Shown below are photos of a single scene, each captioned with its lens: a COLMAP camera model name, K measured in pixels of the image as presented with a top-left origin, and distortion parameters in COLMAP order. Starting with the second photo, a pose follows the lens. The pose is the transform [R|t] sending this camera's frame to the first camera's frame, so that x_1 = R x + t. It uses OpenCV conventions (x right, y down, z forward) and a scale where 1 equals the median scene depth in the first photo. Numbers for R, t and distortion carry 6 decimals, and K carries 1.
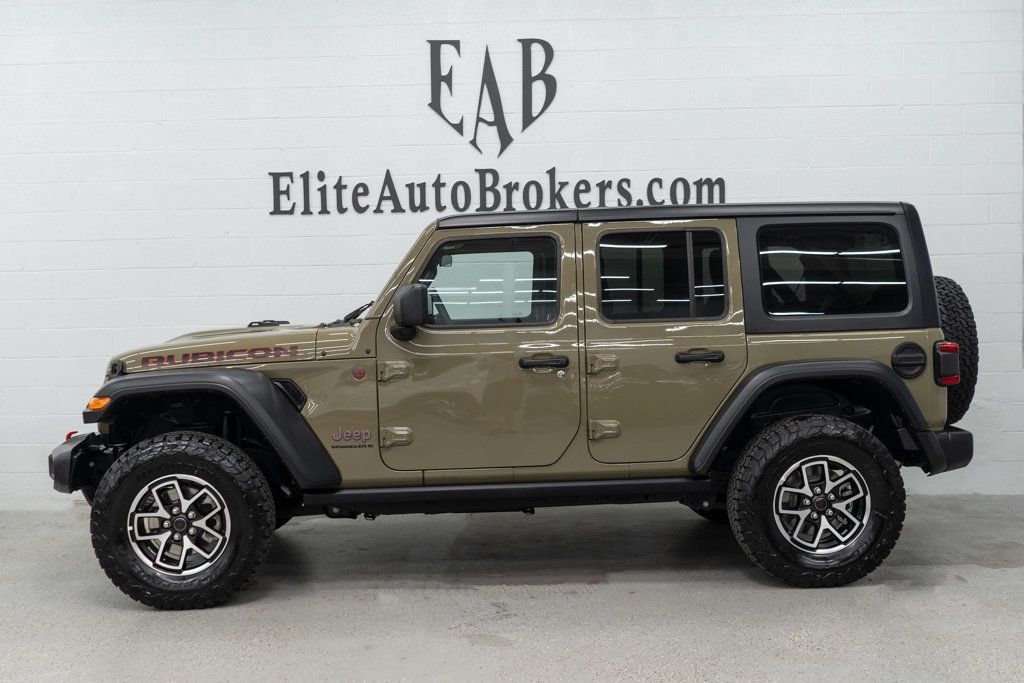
lens RADIAL K [[1273.6, 0, 591.6], [0, 1273.6, 339.0], [0, 0, 1]] dist [-0.018528, -0.055427]
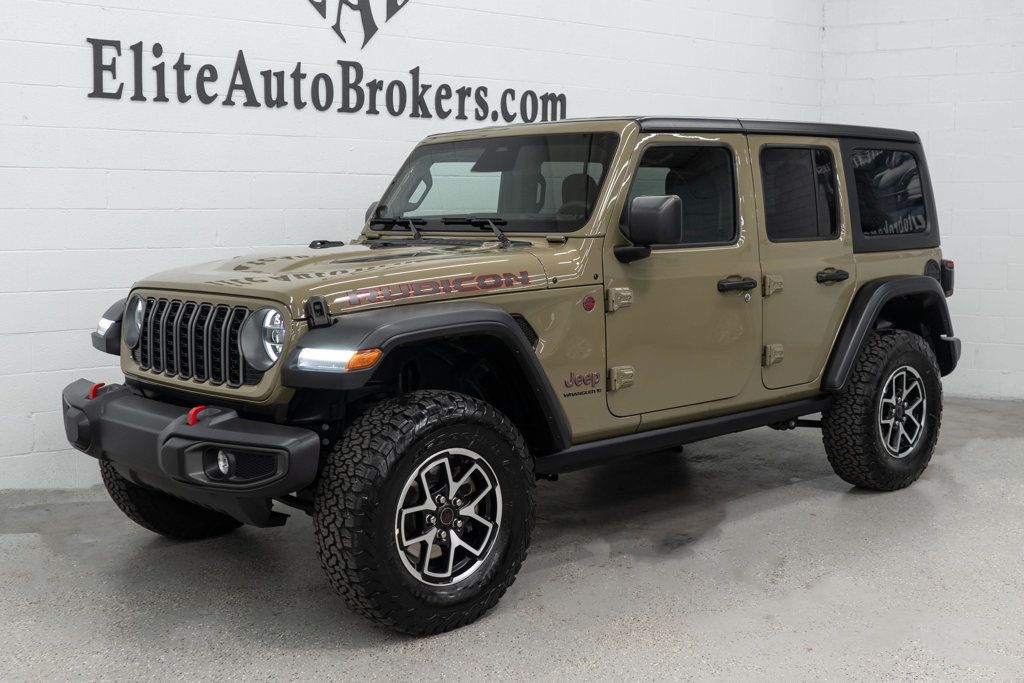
lens RADIAL K [[1217.8, 0, 529.6], [0, 1217.8, 330.7], [0, 0, 1]] dist [-0.018392, -0.024578]
pose [[0.763960, -0.047091, 0.643542, -0.515073], [0.014502, 0.998335, 0.055838, 0.000260], [-0.645100, -0.033326, 0.763371, 0.306973]]
